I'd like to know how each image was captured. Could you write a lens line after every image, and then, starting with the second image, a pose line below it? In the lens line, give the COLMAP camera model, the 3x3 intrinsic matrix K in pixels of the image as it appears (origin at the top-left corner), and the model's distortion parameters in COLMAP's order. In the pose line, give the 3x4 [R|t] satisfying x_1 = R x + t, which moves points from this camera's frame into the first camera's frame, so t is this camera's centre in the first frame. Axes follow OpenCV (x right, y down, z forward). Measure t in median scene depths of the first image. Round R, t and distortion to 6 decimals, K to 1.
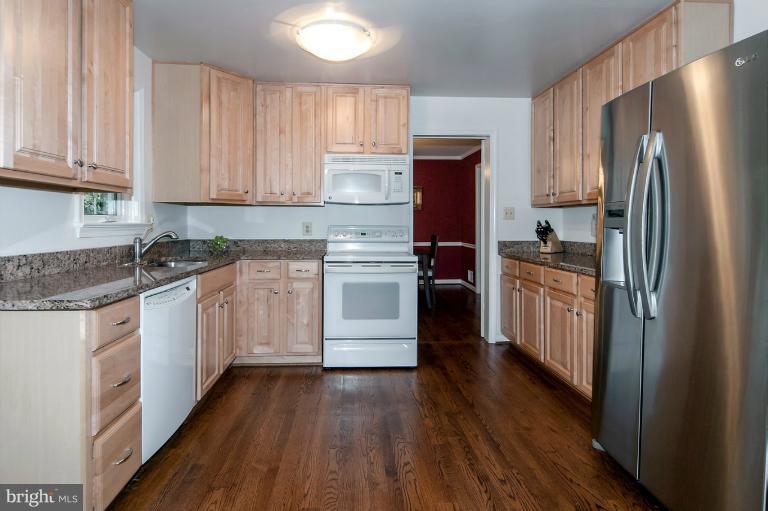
lens RADIAL K [[421.4, 0, 380.5], [0, 421.4, 226.9], [0, 0, 1]] dist [0.003516, -0.000360]
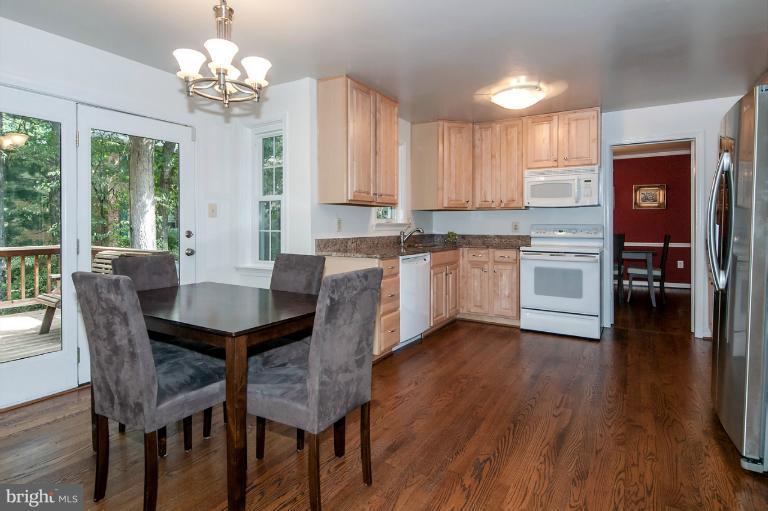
lens RADIAL K [[421.4, 0, 380.5], [0, 421.4, 226.9], [0, 0, 1]] dist [0.003516, -0.000360]
pose [[0.827549, -0.001058, -0.561392, 0.255257], [-0.001112, 0.999993, -0.003525, 0.010751], [0.561392, 0.003541, 0.827543, -0.379020]]
